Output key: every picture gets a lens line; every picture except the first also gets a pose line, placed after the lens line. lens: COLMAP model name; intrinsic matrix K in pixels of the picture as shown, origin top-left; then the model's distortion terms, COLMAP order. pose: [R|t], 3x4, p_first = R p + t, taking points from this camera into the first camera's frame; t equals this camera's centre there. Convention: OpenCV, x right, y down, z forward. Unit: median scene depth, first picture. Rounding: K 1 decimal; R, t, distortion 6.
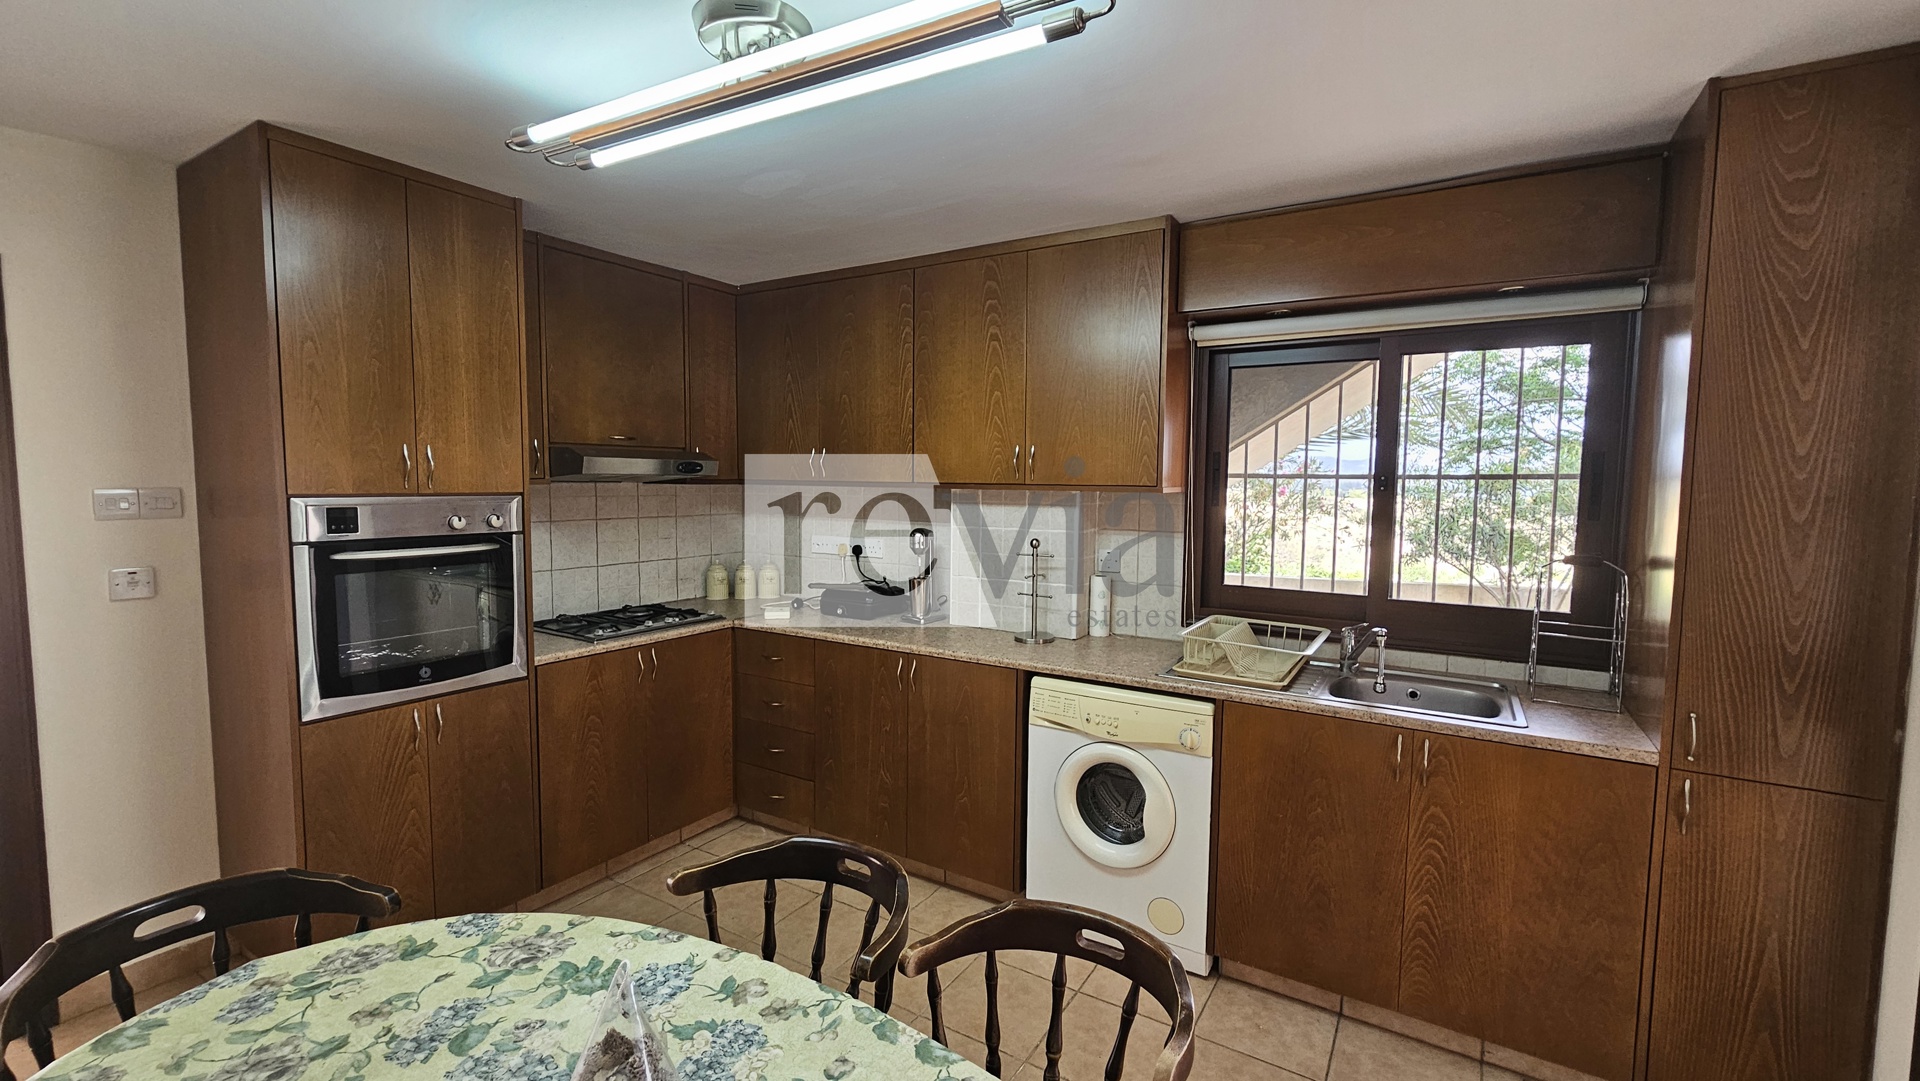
lens RADIAL K [[785.9, 0, 966.1], [0, 785.9, 539.6], [0, 0, 1]] dist [0.001171, 0.000567]
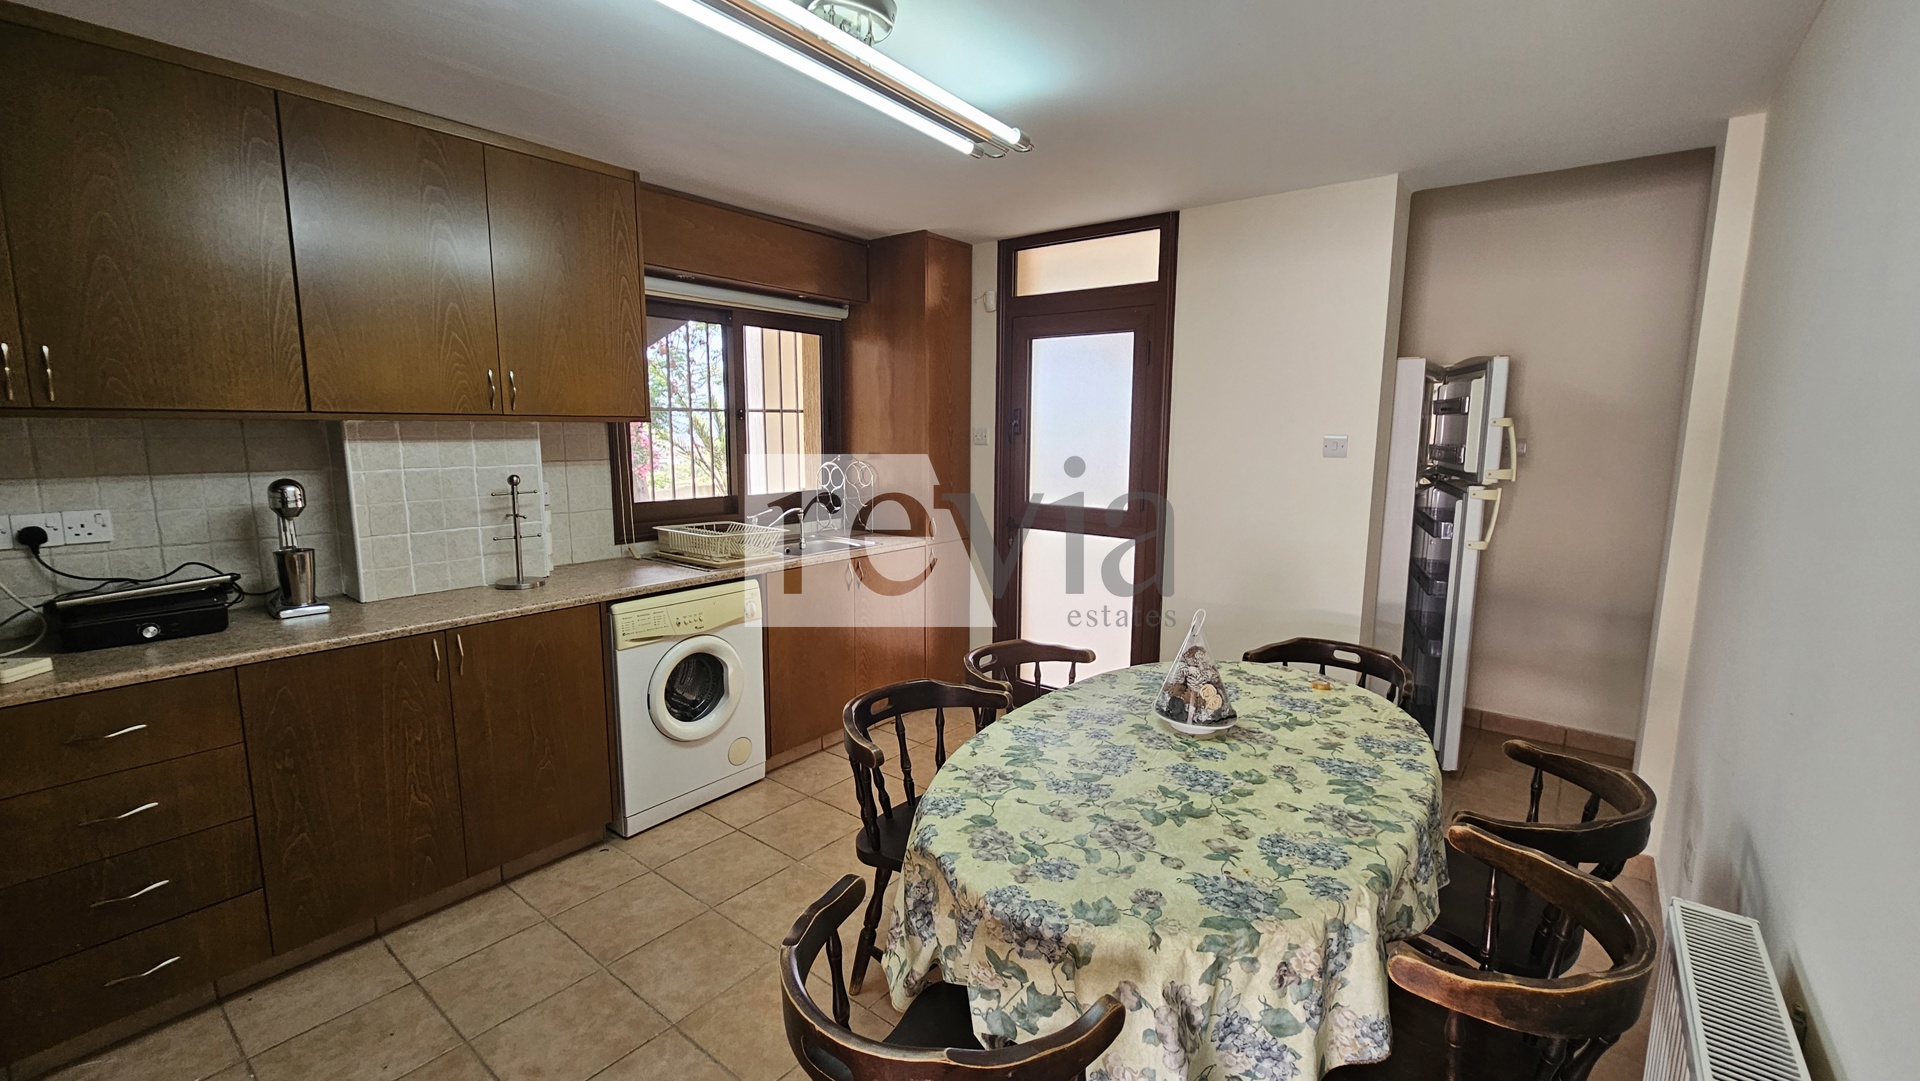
lens RADIAL K [[785.9, 0, 965.7], [0, 785.9, 537.5], [0, 0, 1]] dist [0.001171, 0.000567]
pose [[0.119166, -0.150713, 0.981369, -0.904321], [0.072303, 0.987105, 0.142814, -0.026461], [-0.990238, 0.053937, 0.128526, 0.438149]]
